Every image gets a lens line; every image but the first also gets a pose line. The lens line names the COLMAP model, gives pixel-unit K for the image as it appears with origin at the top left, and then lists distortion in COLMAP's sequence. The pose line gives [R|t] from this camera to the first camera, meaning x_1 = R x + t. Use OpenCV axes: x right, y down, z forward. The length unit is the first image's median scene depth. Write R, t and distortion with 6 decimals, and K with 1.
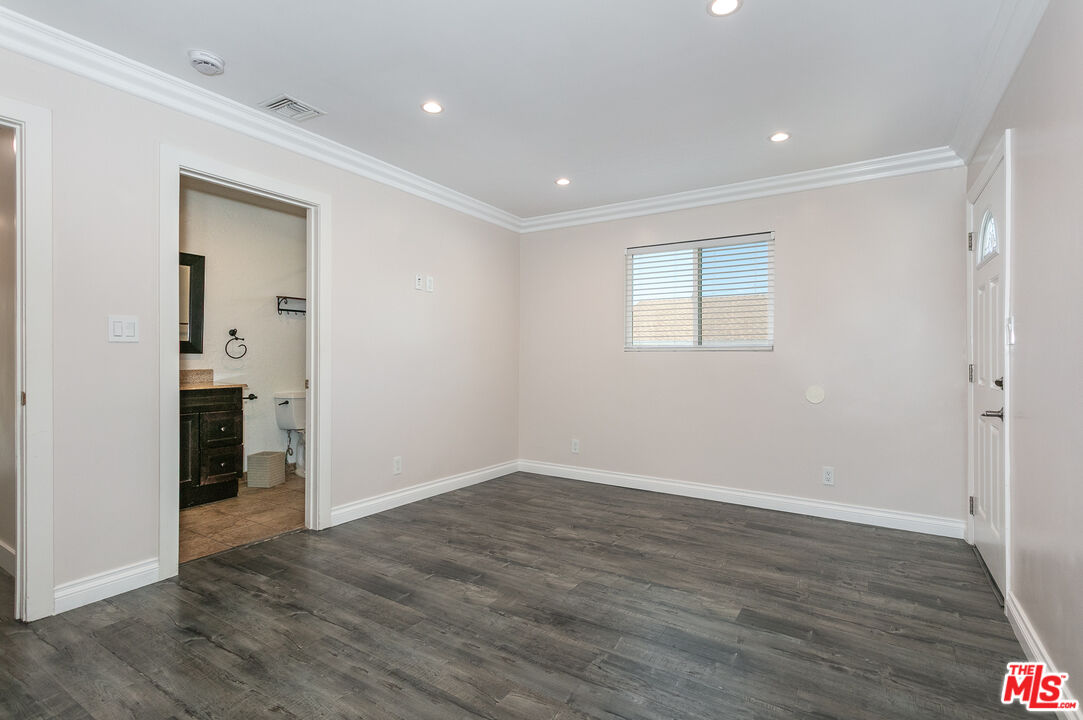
lens RADIAL K [[516.5, 0, 538.7], [0, 516.5, 346.3], [0, 0, 1]] dist [0.002585, 0.000907]
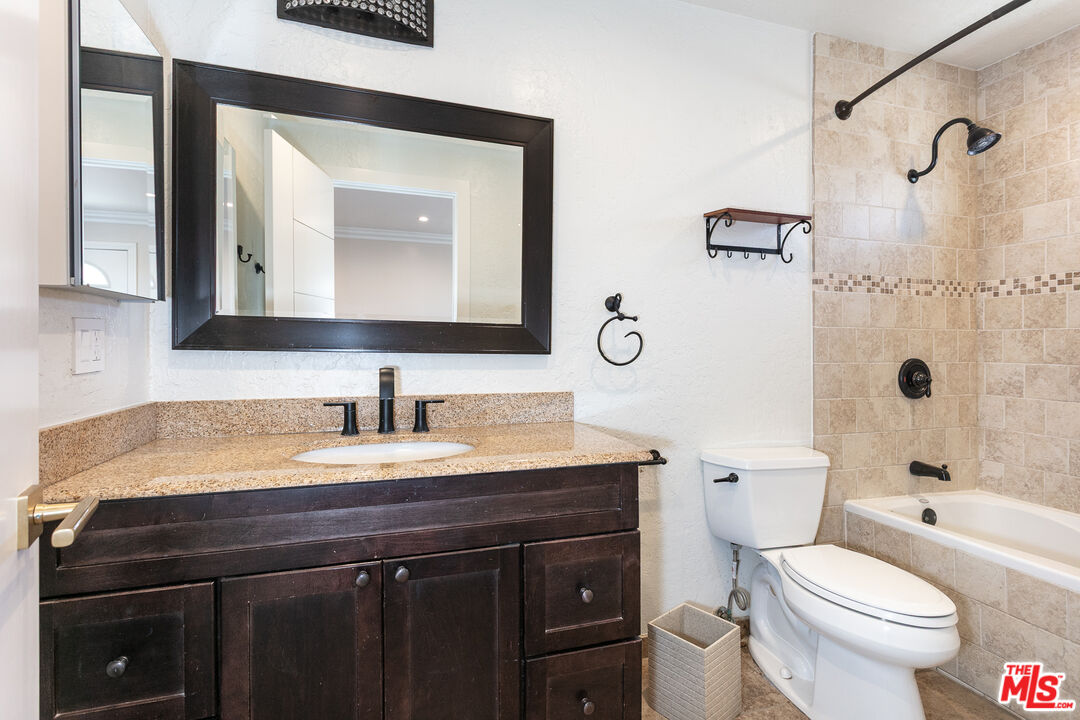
lens RADIAL K [[515.0, 0, 537.2], [0, 515.0, 346.3], [0, 0, 1]] dist [0.002585, 0.000907]
pose [[0.770921, -0.000493, -0.636931, -0.579440], [0.010112, 0.999883, 0.011464, 0.004404], [0.636851, -0.015279, 0.770836, 0.991200]]
